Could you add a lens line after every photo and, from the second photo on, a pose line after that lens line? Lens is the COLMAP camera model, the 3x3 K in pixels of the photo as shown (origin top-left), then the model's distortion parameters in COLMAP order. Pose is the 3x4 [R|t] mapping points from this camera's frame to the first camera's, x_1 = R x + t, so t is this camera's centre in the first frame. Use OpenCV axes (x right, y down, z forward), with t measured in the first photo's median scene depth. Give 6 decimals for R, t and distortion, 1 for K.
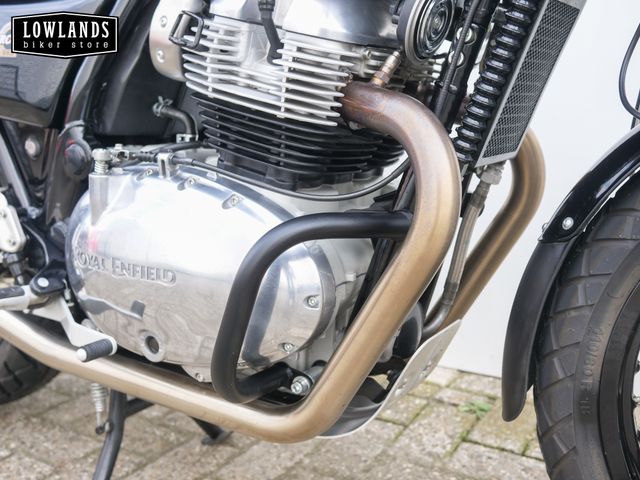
lens RADIAL K [[721.3, 0, 321.7], [0, 721.3, 242.8], [0, 0, 1]] dist [0.010672, 0.000000]
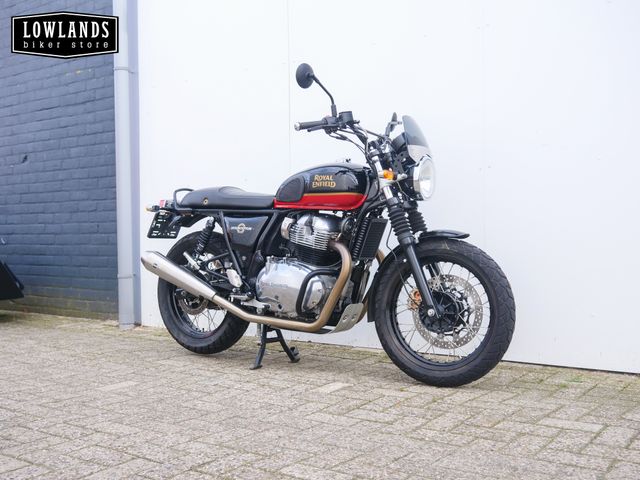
lens RADIAL K [[721.3, 0, 321.8], [0, 721.3, 238.6], [0, 0, 1]] dist [0.010672, 0.000000]
pose [[0.995569, -0.003076, -0.093984, 0.368747], [-0.016711, 0.977770, -0.209011, 0.615970], [0.092538, 0.209656, 0.973386, -2.942654]]
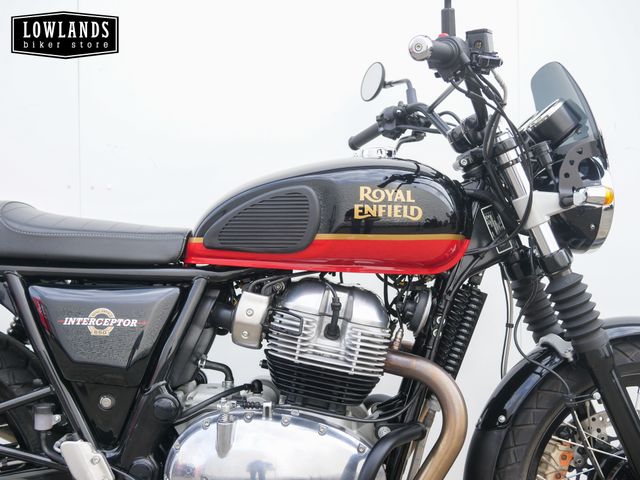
lens RADIAL K [[721.3, 0, 320.7], [0, 721.3, 237.8], [0, 0, 1]] dist [0.010672, 0.000000]
pose [[0.867043, -0.008415, 0.498162, -0.881616], [0.112870, 0.977180, -0.179942, -0.178492], [-0.485280, 0.212245, 0.848207, -0.408452]]
